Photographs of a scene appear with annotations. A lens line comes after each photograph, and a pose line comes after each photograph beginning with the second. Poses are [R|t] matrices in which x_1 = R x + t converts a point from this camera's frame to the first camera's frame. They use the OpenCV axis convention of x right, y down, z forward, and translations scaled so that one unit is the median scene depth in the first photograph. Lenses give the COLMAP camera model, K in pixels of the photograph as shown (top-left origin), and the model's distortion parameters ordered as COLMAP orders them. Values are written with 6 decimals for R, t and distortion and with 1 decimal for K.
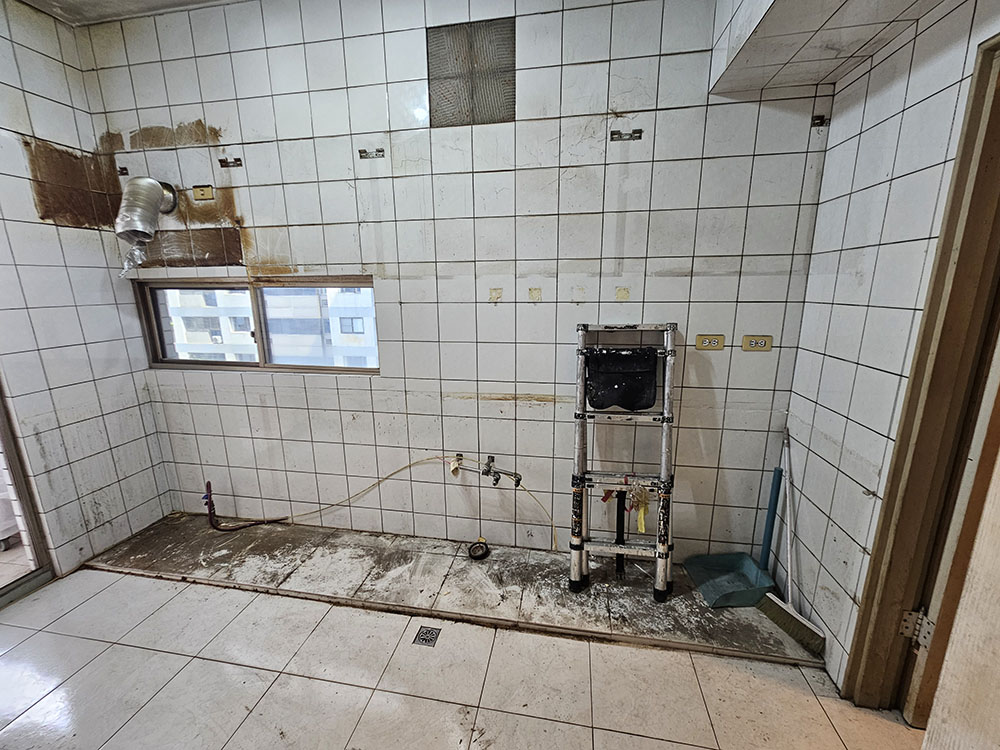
lens RADIAL K [[410.0, 0, 498.6], [0, 410.0, 382.2], [0, 0, 1]] dist [0.002026, -0.001248]
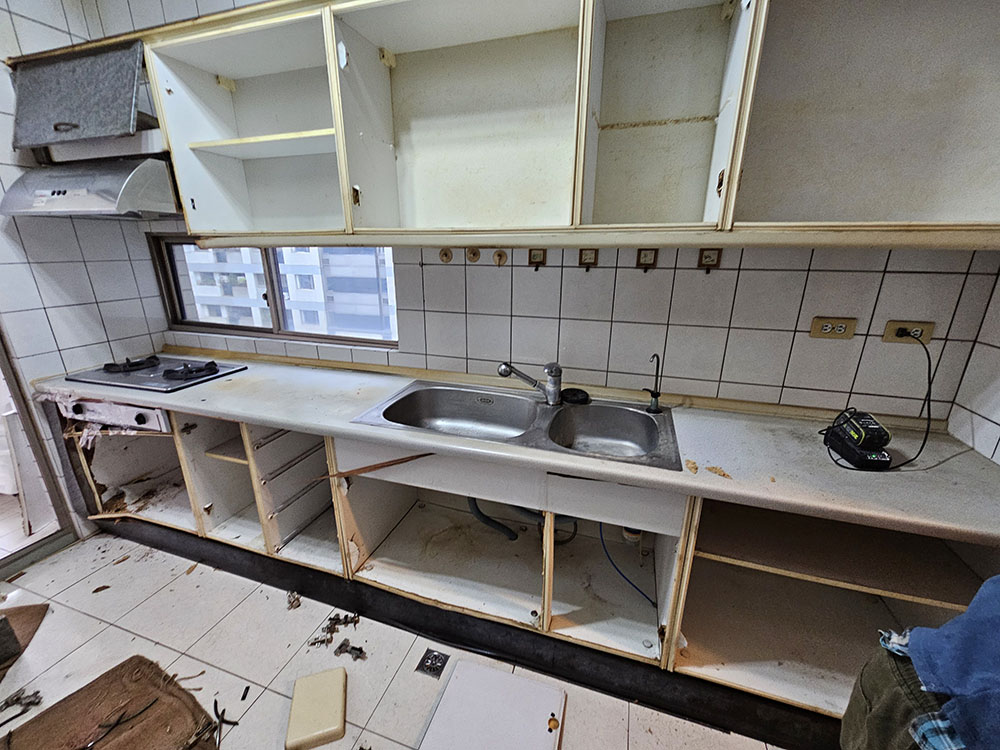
lens RADIAL K [[410.0, 0, 498.3], [0, 410.0, 378.3], [0, 0, 1]] dist [0.002026, -0.001248]
pose [[0.990957, 0.052256, -0.123586, 0.031292], [-0.042381, 0.995794, 0.081228, -0.040593], [0.127311, -0.075255, 0.989004, 0.197848]]
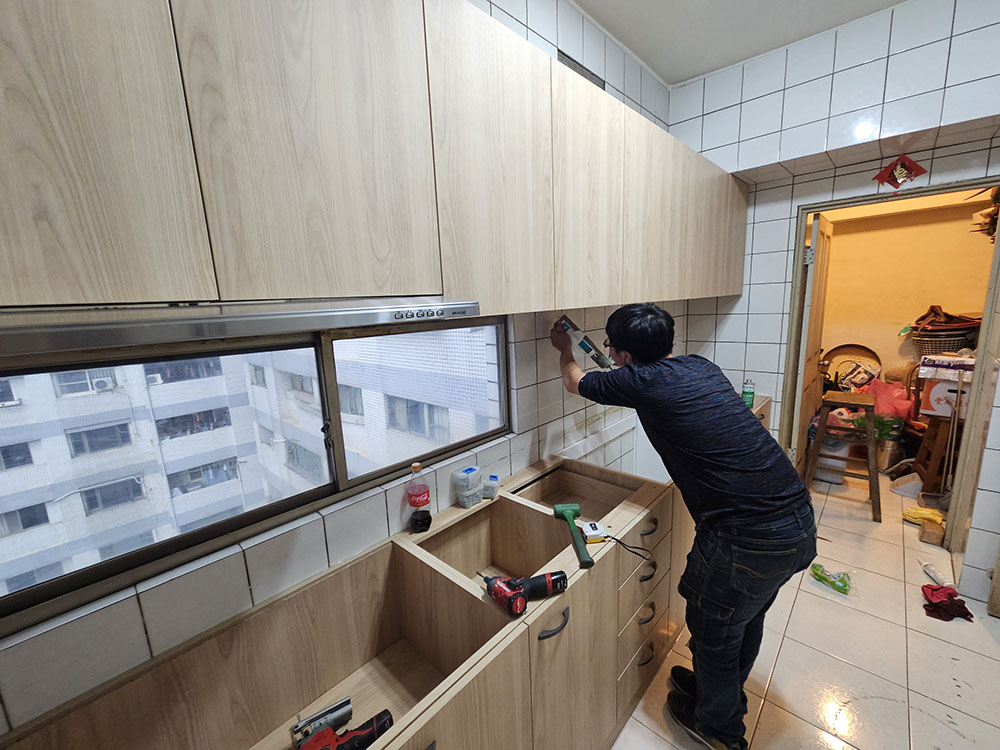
lens RADIAL K [[410.0, 0, 497.4], [0, 410.0, 381.0], [0, 0, 1]] dist [0.002026, -0.001248]
pose [[0.542373, -0.177923, 0.821082, -1.075400], [0.232733, 0.970889, 0.056651, -0.190600], [-0.807259, 0.160367, 0.567992, 0.646281]]
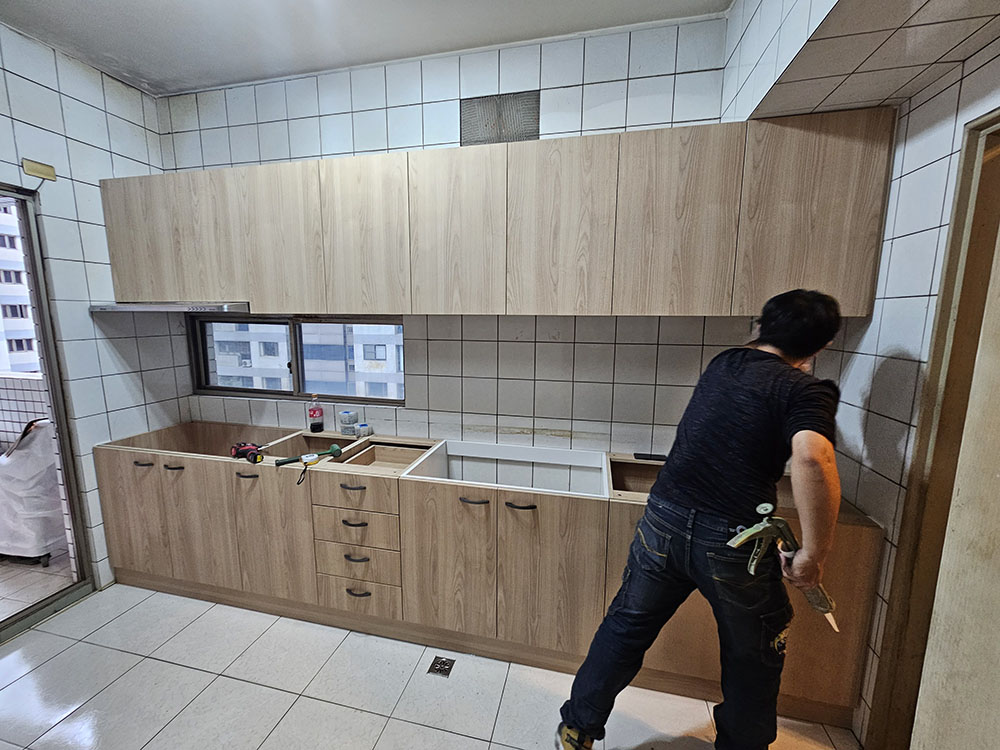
lens RADIAL K [[410.0, 0, 497.2], [0, 410.0, 380.7], [0, 0, 1]] dist [0.002026, -0.001248]
pose [[0.998576, 0.022996, -0.048132, -0.003478], [-0.026452, 0.997022, -0.072438, -0.015196], [0.046323, 0.073608, 0.996211, -0.052656]]
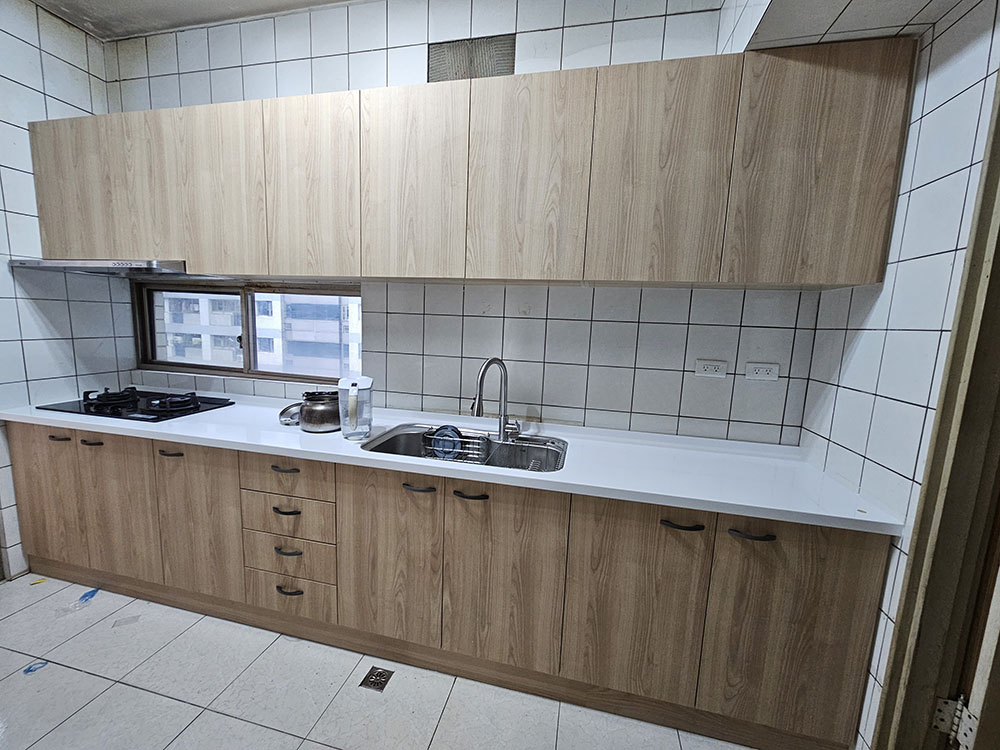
lens RADIAL K [[410.0, 0, 495.1], [0, 410.0, 381.8], [0, 0, 1]] dist [0.002026, -0.001248]
pose [[0.997329, 0.056888, -0.045808, 0.075184], [-0.060568, 0.994673, -0.083414, 0.036533], [0.040819, 0.085966, 0.995462, 0.067244]]
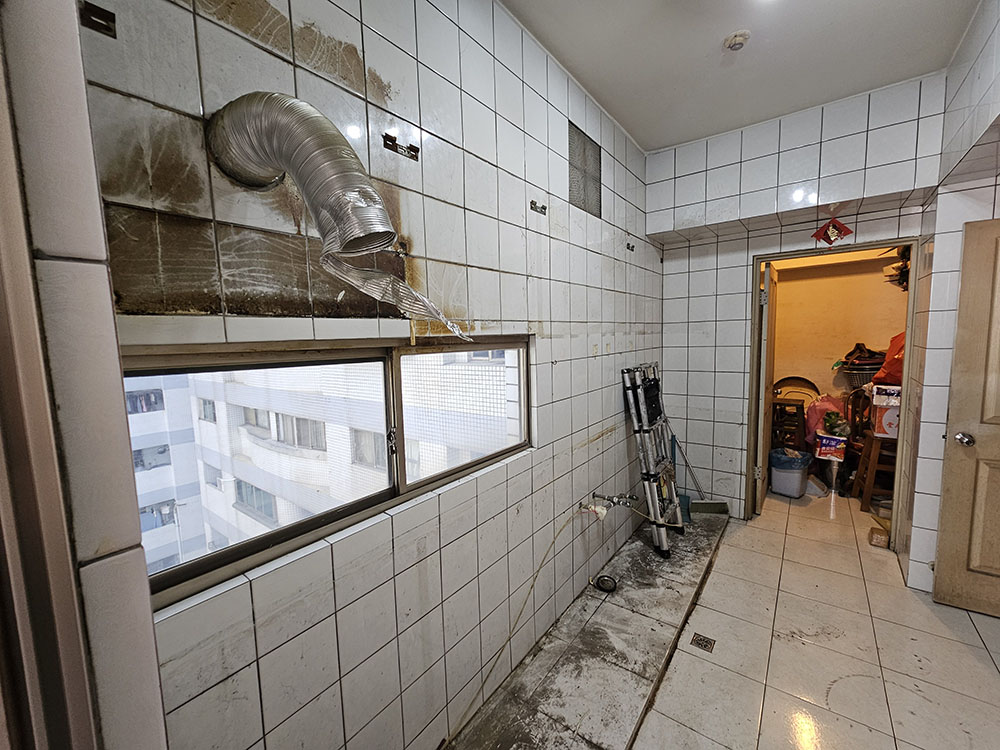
lens RADIAL K [[410.0, 0, 497.8], [0, 410.0, 381.0], [0, 0, 1]] dist [0.002026, -0.001248]
pose [[0.454648, -0.103128, 0.884680, -1.230746], [0.229044, 0.973407, -0.004237, -0.190783], [-0.860717, 0.204557, 0.466179, 0.730524]]
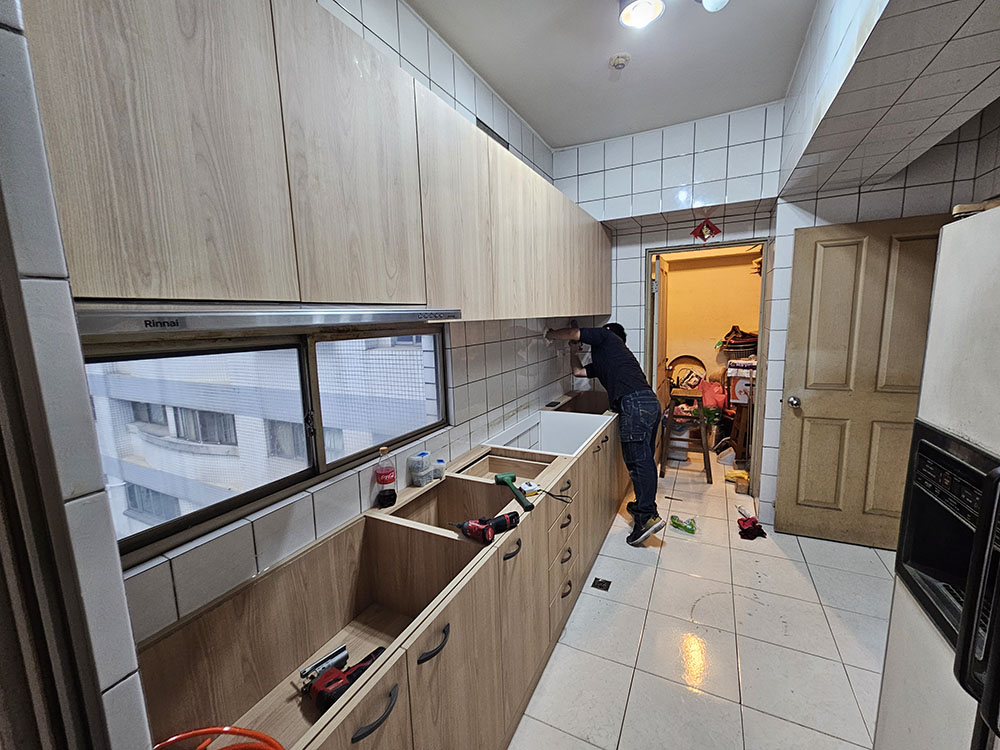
lens RADIAL K [[410.0, 0, 501.5], [0, 410.0, 379.1], [0, 0, 1]] dist [0.002026, -0.001248]
pose [[0.283532, -0.145079, 0.947925, -1.291130], [0.248559, 0.965826, 0.073472, -0.181531], [-0.926190, 0.214784, 0.309903, 0.671517]]
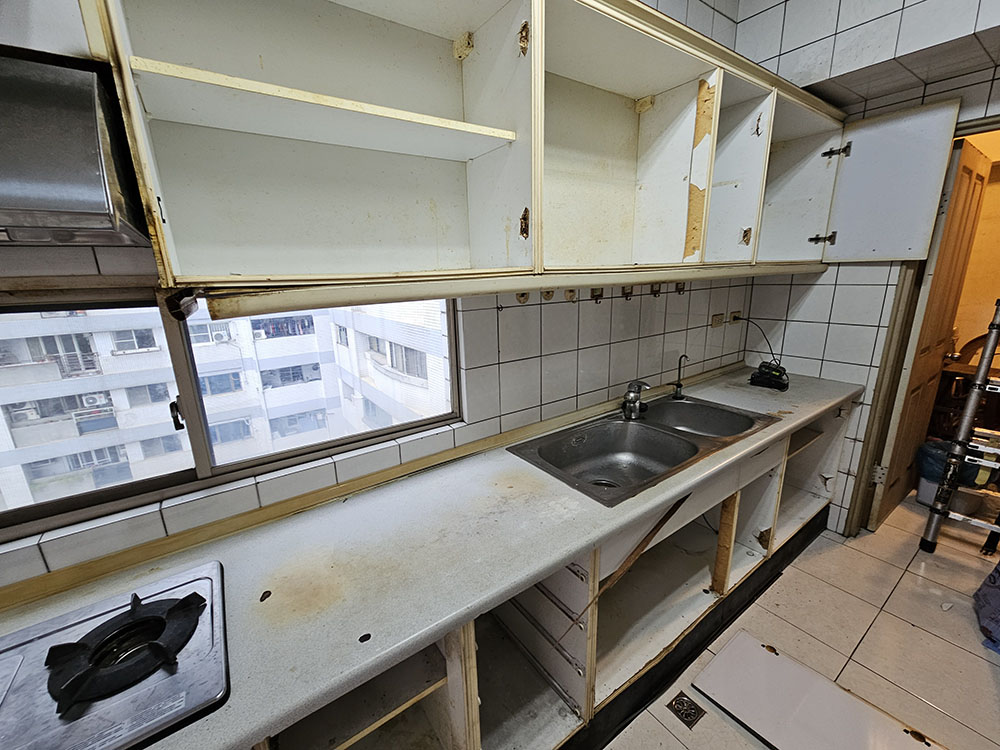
lens RADIAL K [[410.0, 0, 495.7], [0, 410.0, 379.9], [0, 0, 1]] dist [0.002026, -0.001248]
pose [[0.701644, -0.193727, 0.685686, -0.787041], [0.186599, 0.978702, 0.085570, -0.146726], [-0.687660, 0.067909, 0.722850, 0.565231]]
